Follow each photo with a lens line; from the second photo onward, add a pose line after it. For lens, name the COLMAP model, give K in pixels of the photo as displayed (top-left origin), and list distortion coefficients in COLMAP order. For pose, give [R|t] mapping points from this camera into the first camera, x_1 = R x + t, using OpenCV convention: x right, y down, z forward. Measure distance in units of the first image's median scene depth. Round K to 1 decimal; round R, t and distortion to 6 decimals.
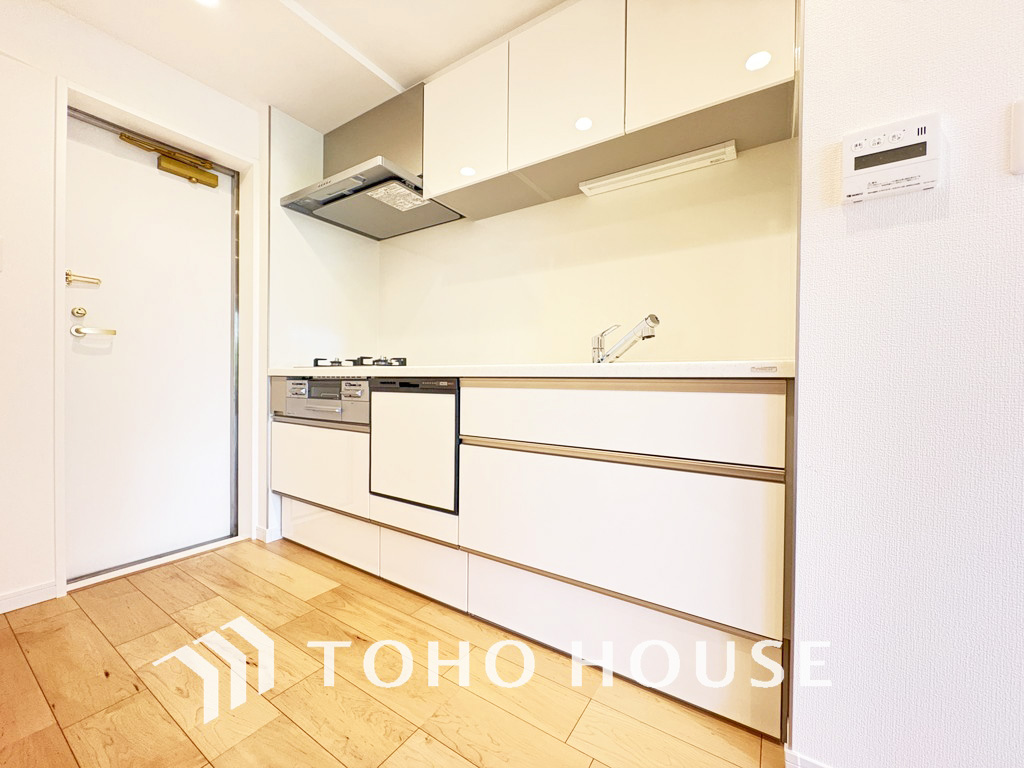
lens RADIAL K [[409.1, 0, 508.4], [0, 409.1, 384.7], [0, 0, 1]] dist [-0.000712, 0.000464]
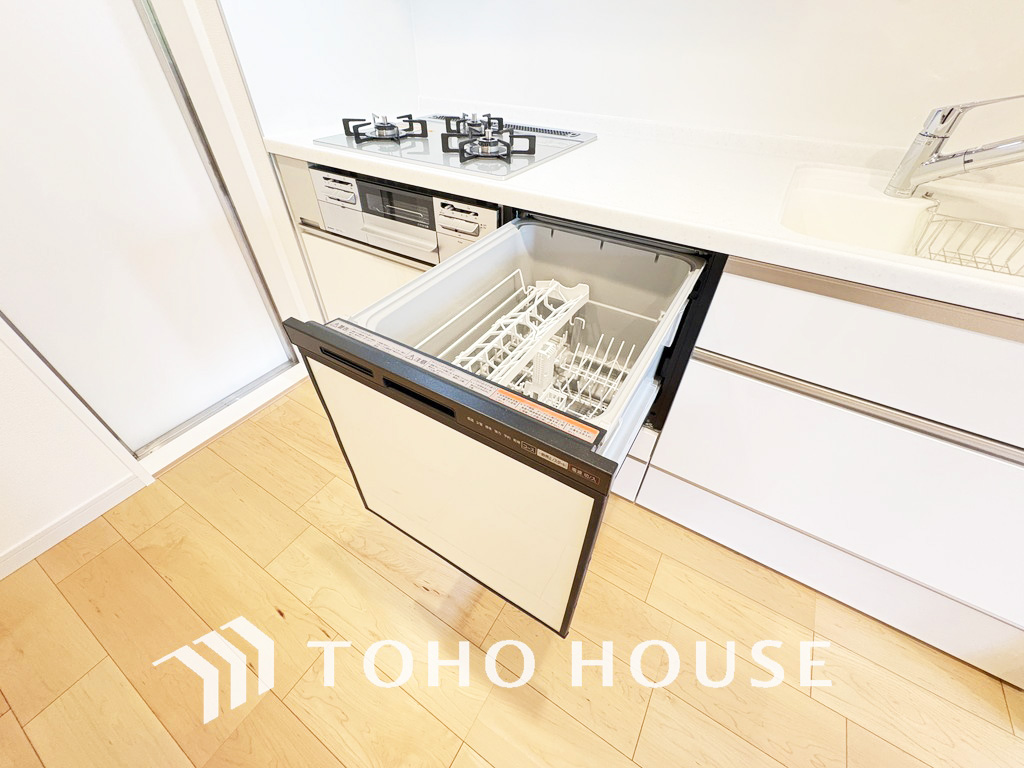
lens RADIAL K [[409.1, 0, 508.4], [0, 409.1, 384.7], [0, 0, 1]] dist [-0.000712, 0.000464]
pose [[0.999599, -0.016715, 0.022869, -0.329271], [-0.002405, 0.754336, 0.656485, -0.183240], [-0.028224, -0.656276, 0.753993, 0.427289]]
